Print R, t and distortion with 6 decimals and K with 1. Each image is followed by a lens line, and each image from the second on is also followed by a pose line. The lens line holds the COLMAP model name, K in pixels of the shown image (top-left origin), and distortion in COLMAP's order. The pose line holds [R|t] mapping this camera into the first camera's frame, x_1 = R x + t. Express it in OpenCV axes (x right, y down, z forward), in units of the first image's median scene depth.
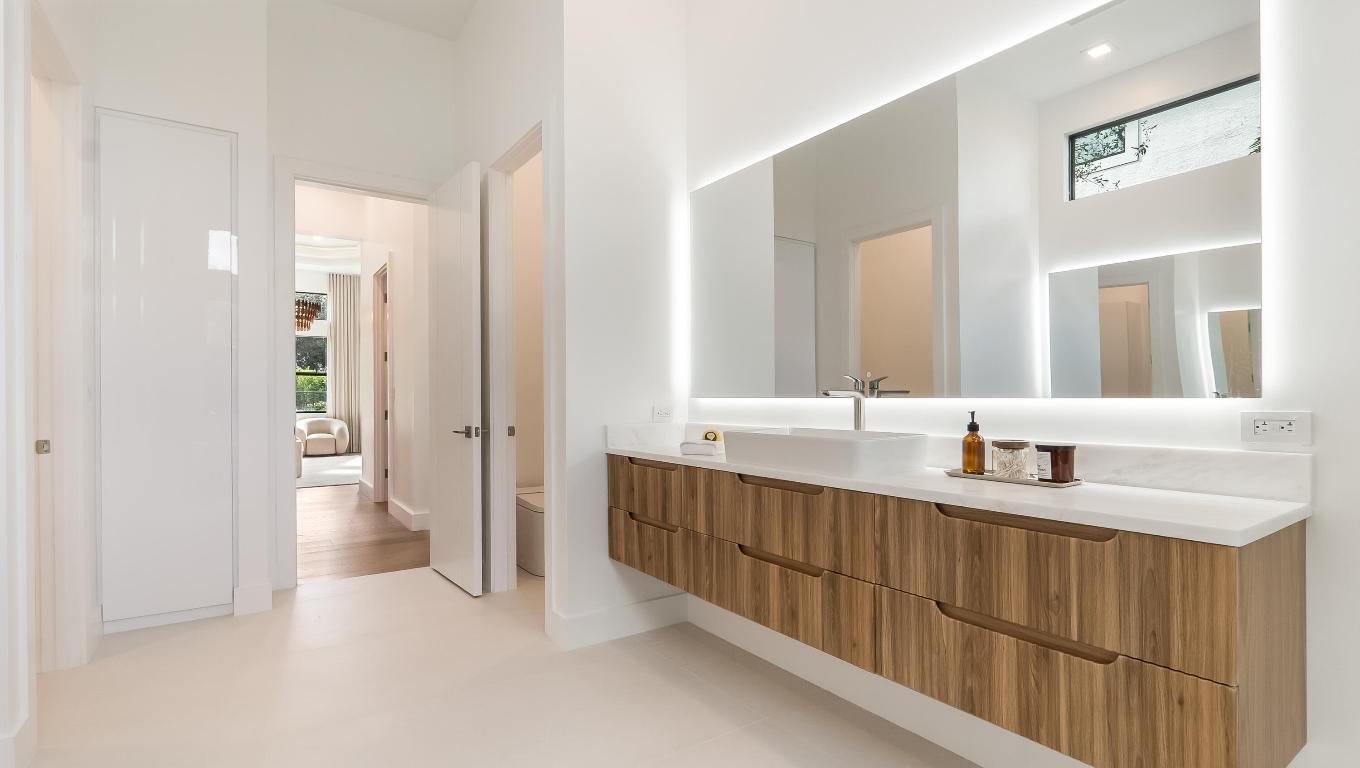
lens RADIAL K [[650.3, 0, 681.6], [0, 650.3, 405.2], [0, 0, 1]] dist [0.002099, 0.000117]
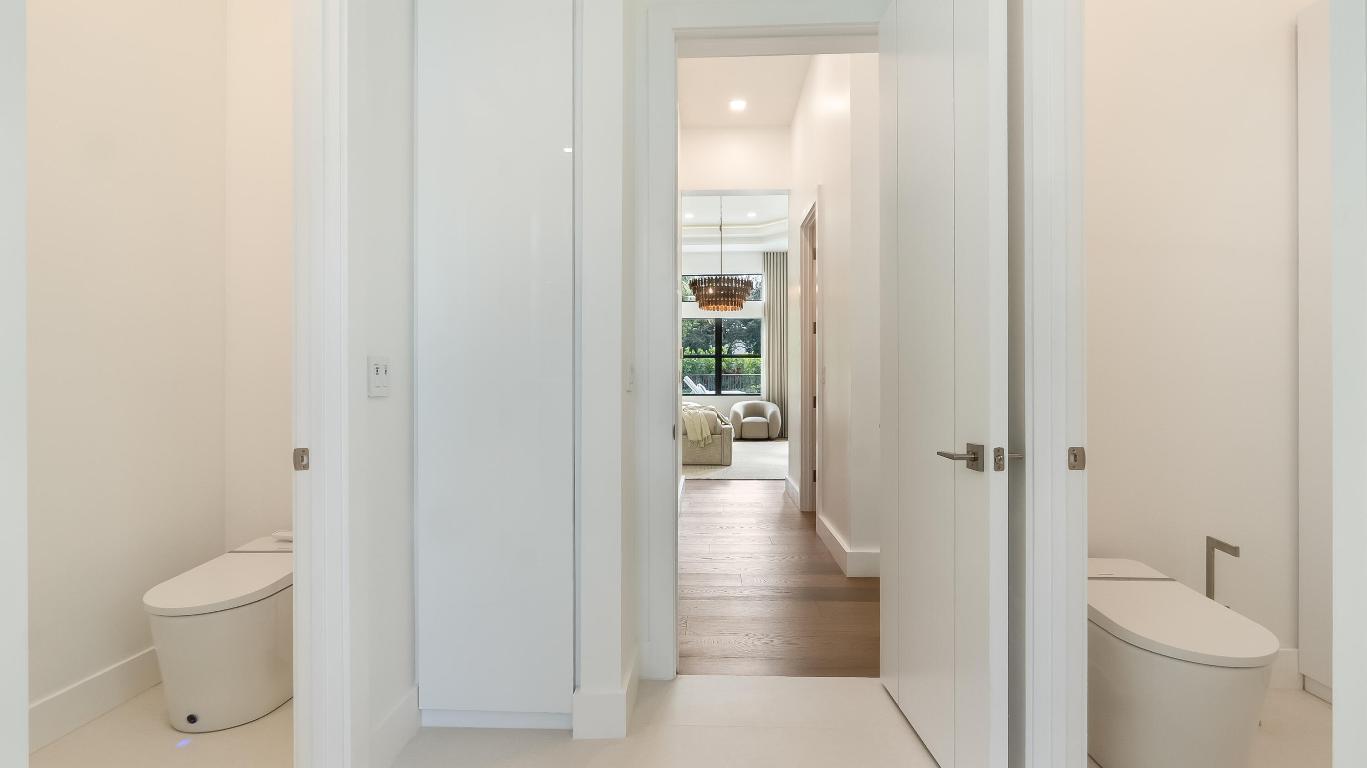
lens RADIAL K [[629.5, 0, 681.0], [0, 629.5, 384.4], [0, 0, 1]] dist [-0.010434, -0.000282]
pose [[0.800651, 0.002182, -0.599127, -0.125836], [-0.004553, 0.999987, -0.002442, -0.003597], [0.599114, 0.004683, 0.800650, 0.289668]]
